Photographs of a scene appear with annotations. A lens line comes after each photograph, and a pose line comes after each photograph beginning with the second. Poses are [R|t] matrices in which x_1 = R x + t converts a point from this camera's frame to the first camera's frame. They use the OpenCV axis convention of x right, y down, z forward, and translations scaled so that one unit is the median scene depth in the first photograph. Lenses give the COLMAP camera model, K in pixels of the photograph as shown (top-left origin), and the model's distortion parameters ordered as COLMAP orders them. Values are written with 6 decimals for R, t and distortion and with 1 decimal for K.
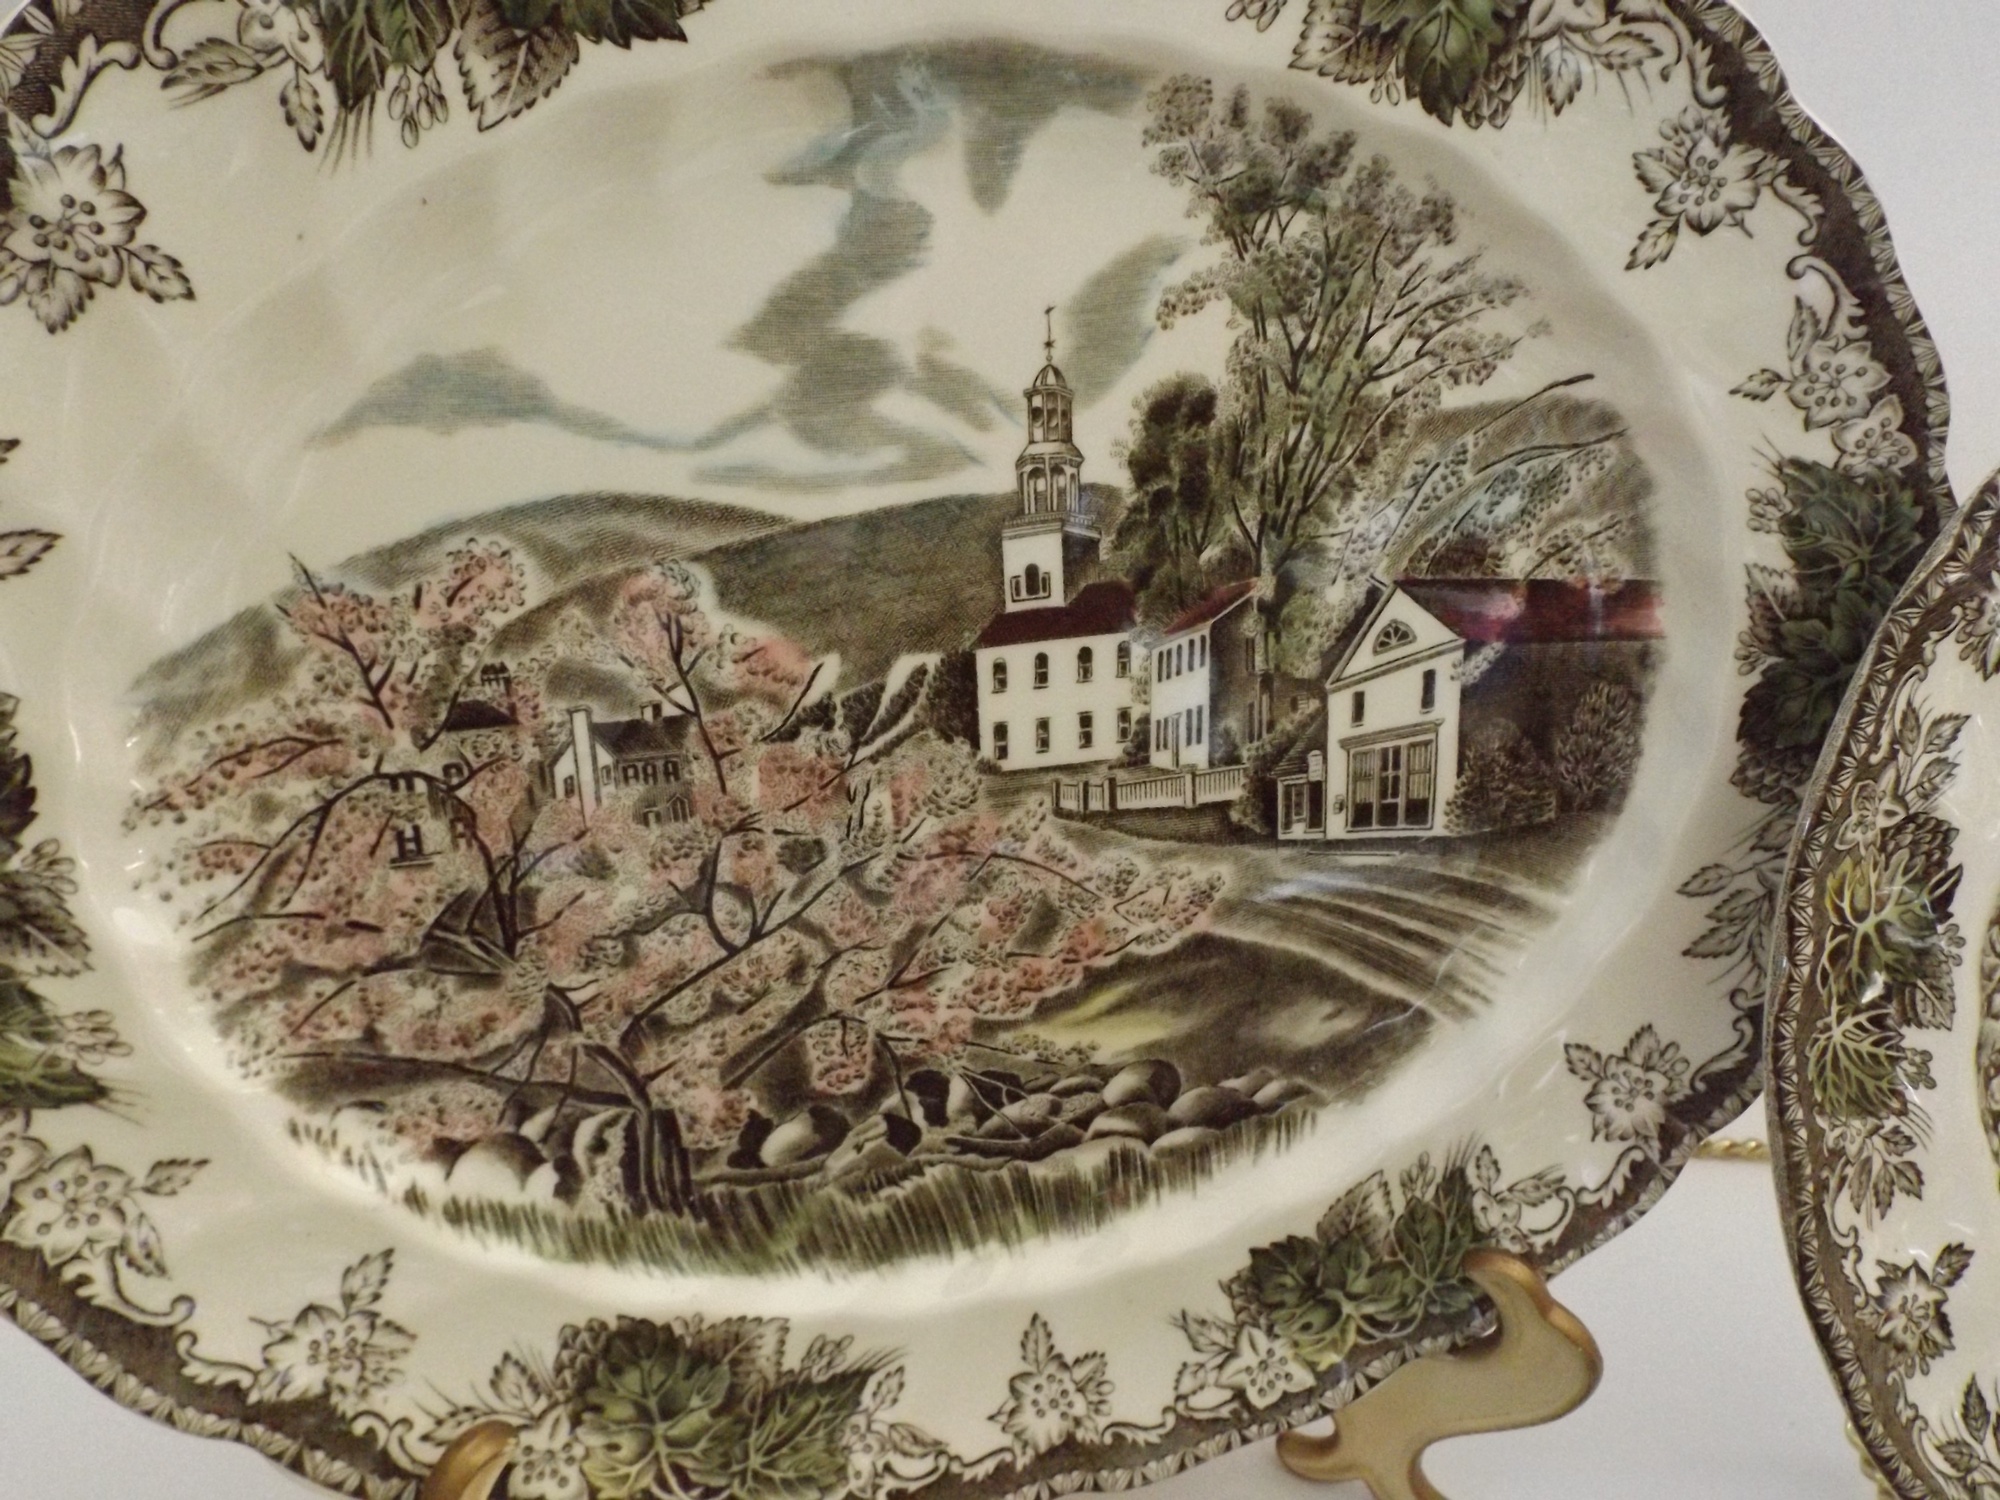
lens RADIAL K [[1425.6, 0, 1001.8], [0, 1425.6, 794.9], [0, 0, 1]] dist [0.019814, -0.030704]
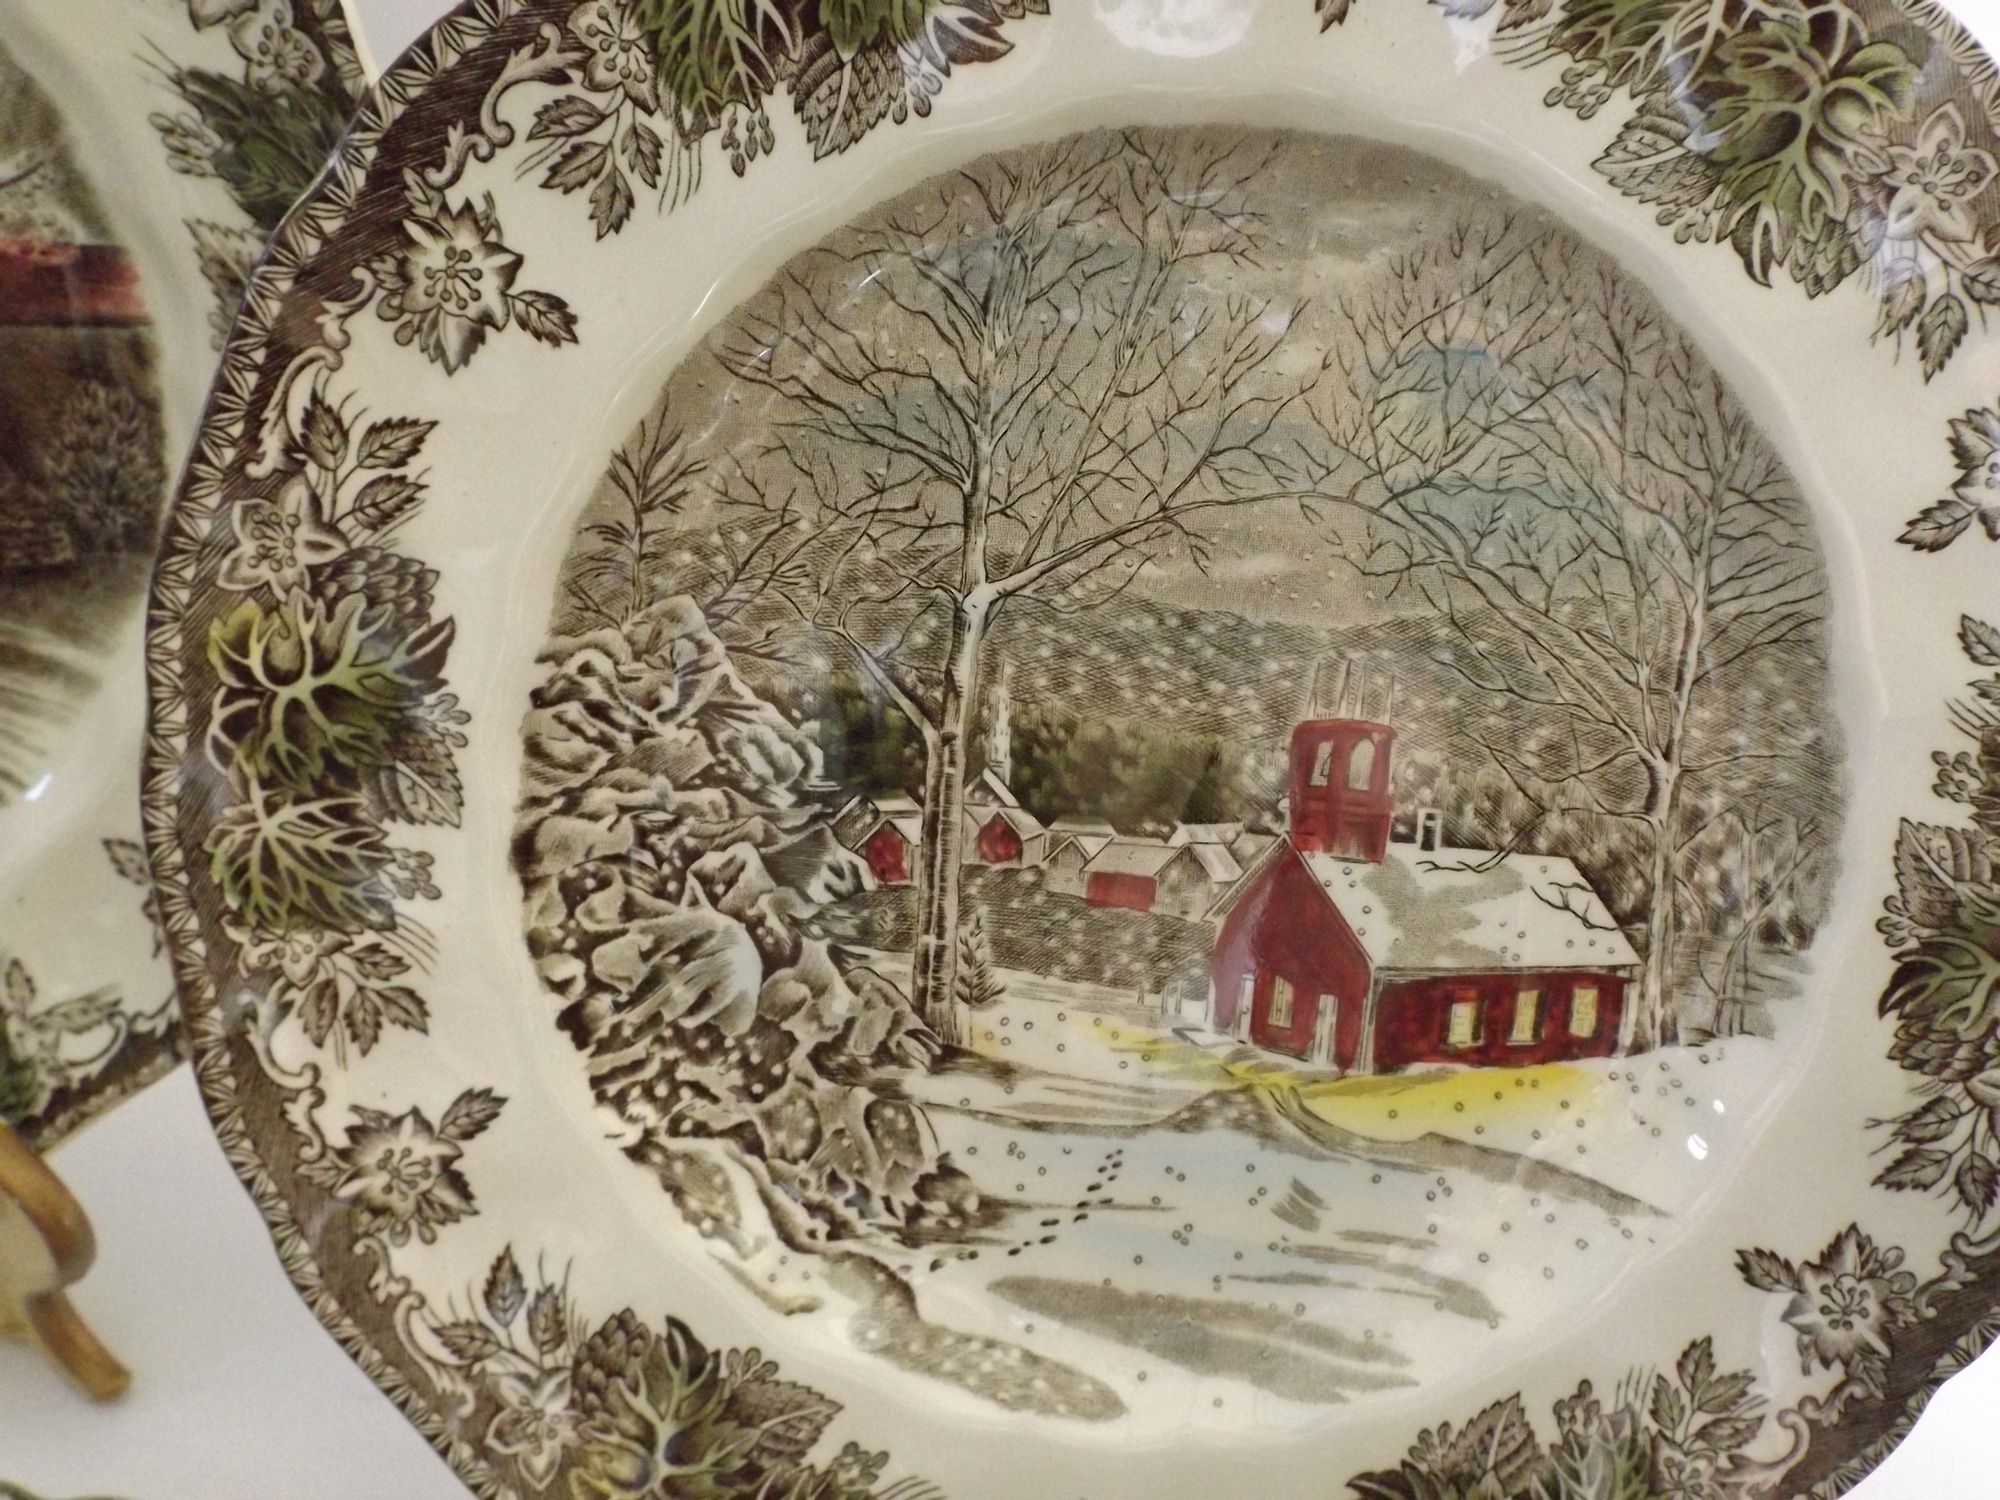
lens RADIAL K [[1425.6, 0, 1001.8], [0, 1425.6, 794.9], [0, 0, 1]] dist [0.019814, -0.030704]
pose [[0.999701, 0.022587, -0.009401, 0.986829], [-0.021532, 0.994728, 0.100261, 0.060575], [0.011616, -0.100028, 0.994917, 0.213150]]
